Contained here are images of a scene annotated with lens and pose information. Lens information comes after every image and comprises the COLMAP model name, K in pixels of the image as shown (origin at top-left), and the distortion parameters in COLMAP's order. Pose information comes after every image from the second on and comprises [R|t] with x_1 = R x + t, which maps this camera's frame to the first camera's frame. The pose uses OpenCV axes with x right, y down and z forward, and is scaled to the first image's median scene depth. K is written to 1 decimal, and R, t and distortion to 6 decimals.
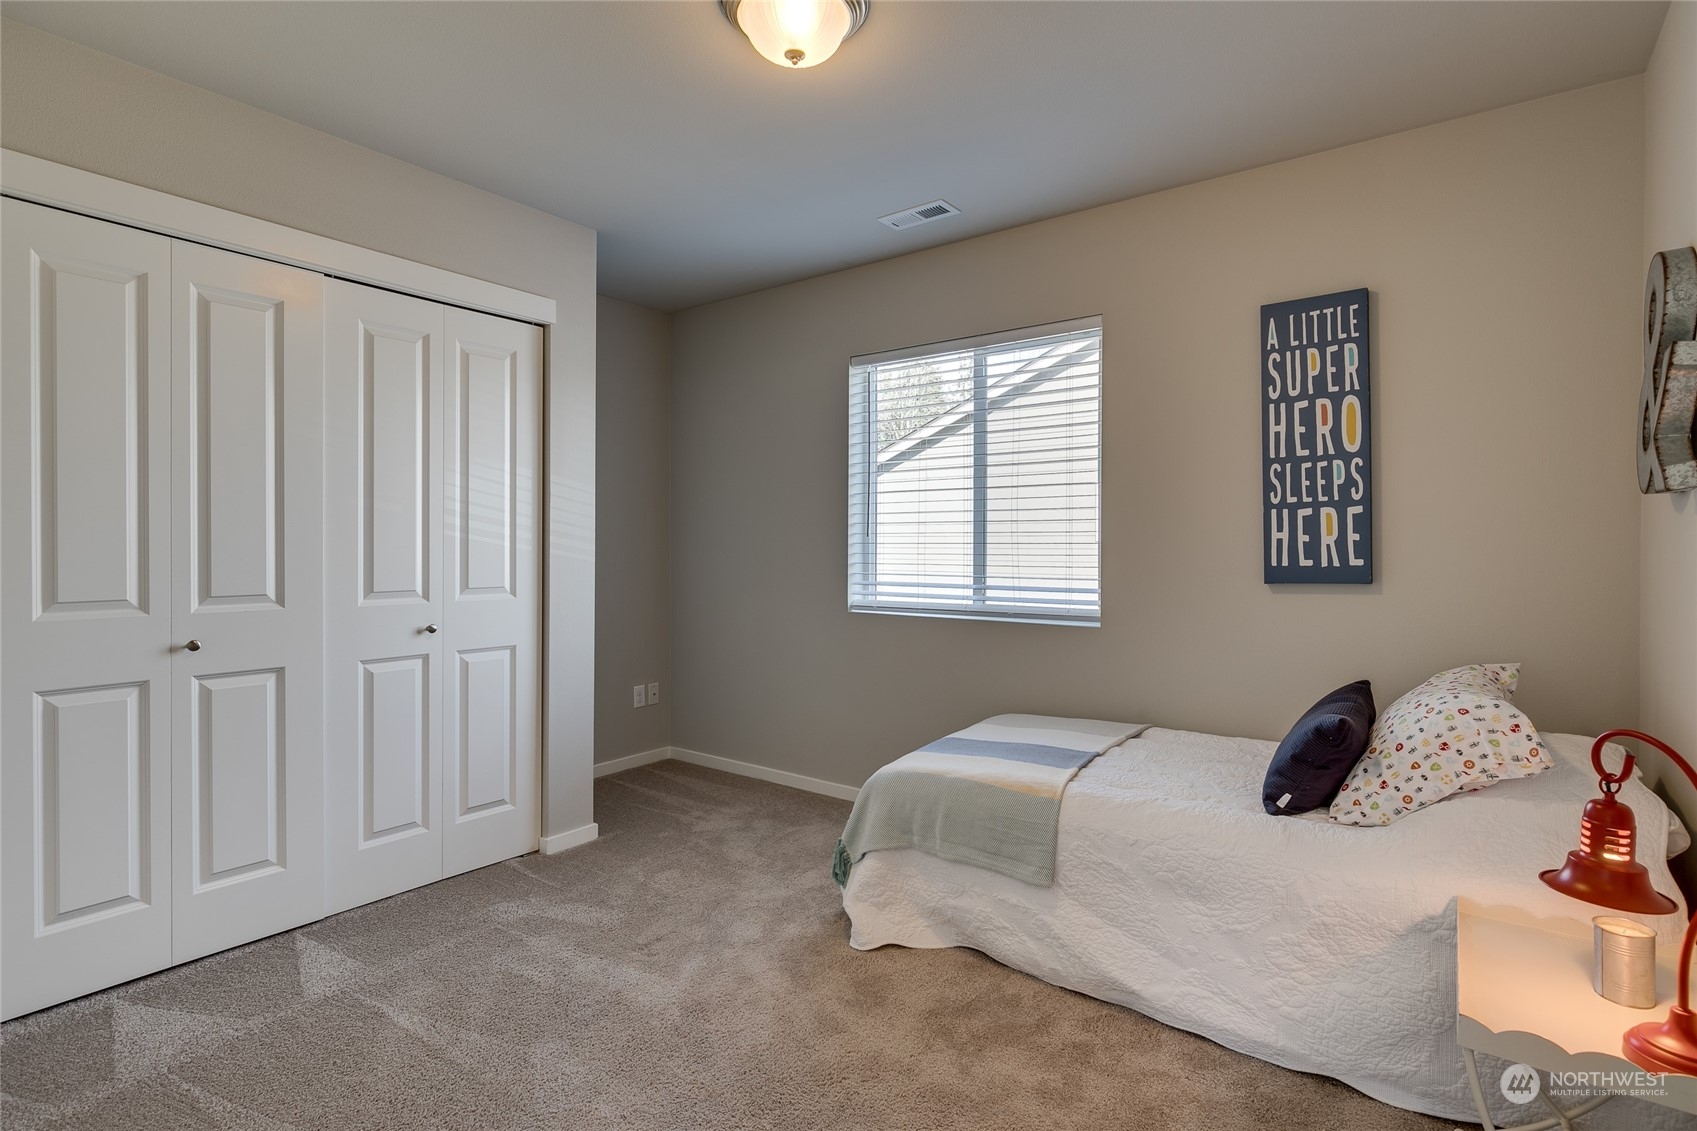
lens RADIAL K [[835.4, 0, 848.8], [0, 835.4, 556.0], [0, 0, 1]] dist [0.001630, 0.000442]
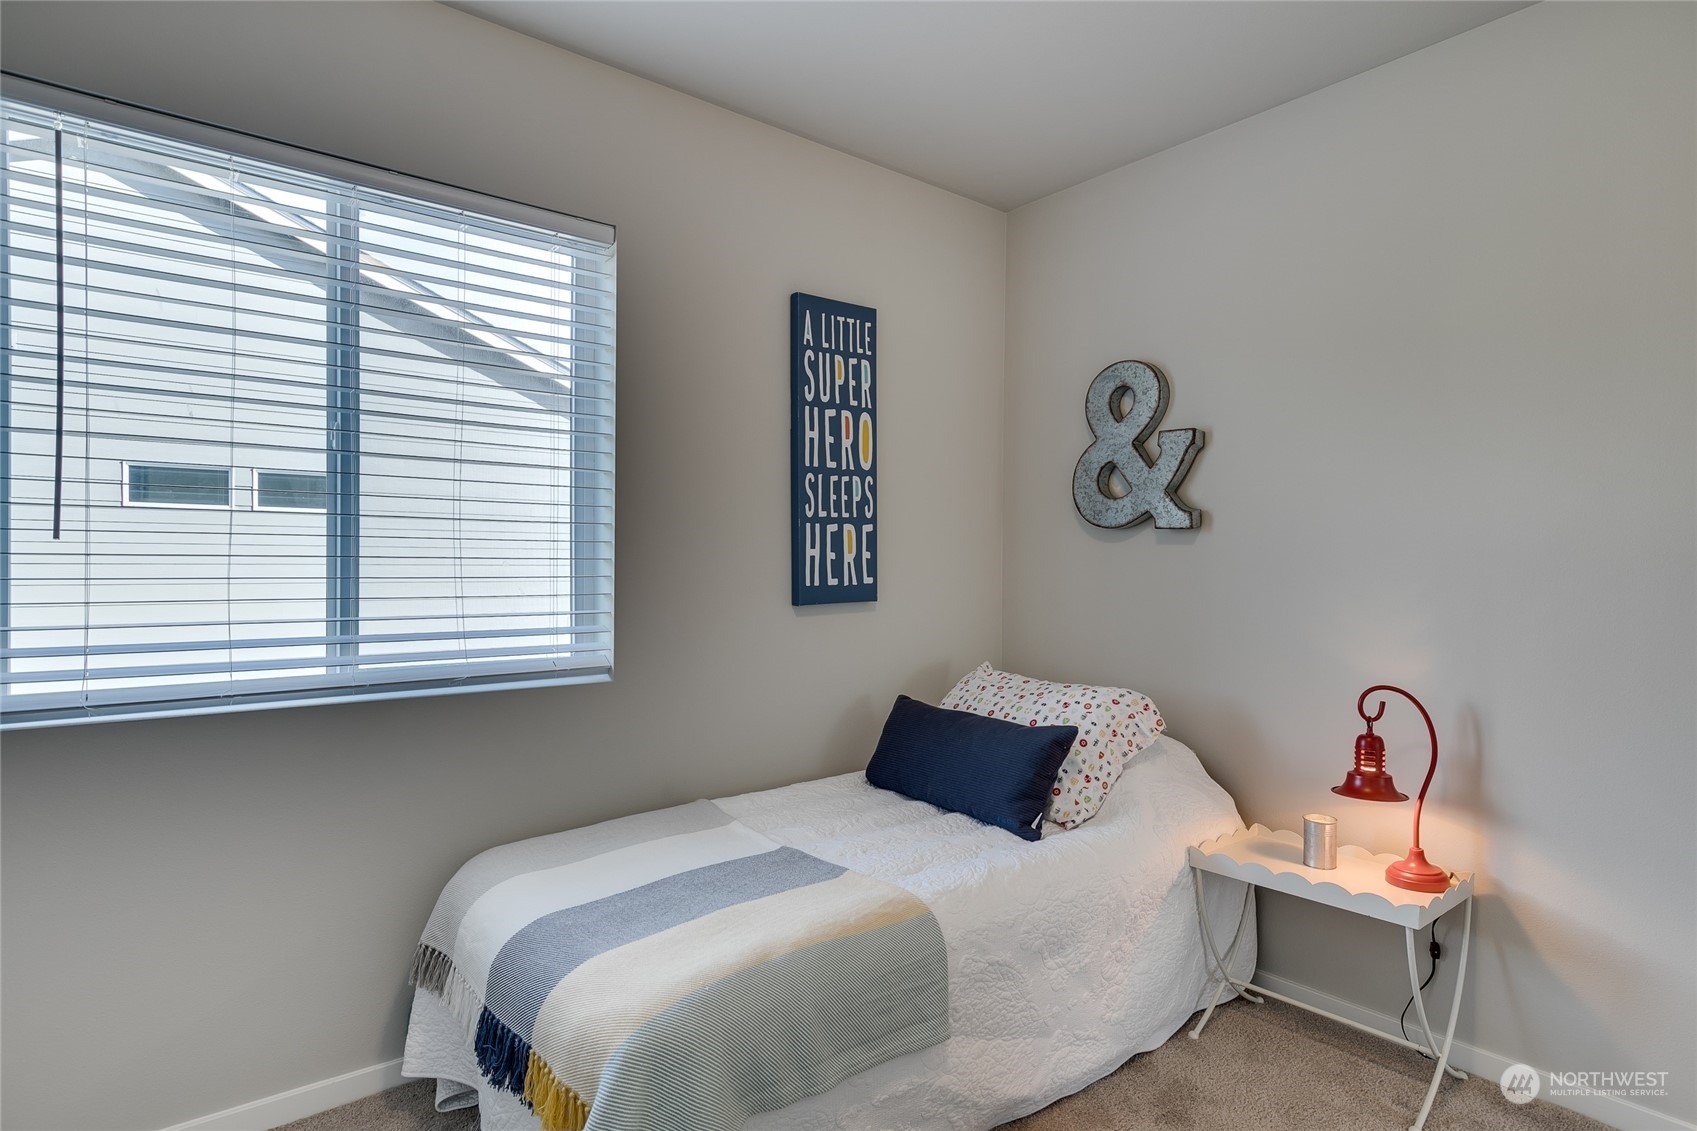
lens RADIAL K [[944.4, 0, 848.7], [0, 944.4, 567.1], [0, 0, 1]] dist [0.020455, -0.000980]
pose [[0.213932, -0.005759, 0.976832, -0.494117], [0.003942, 0.999980, 0.005032, -0.013970], [-0.976841, 0.002775, 0.213950, 0.765627]]
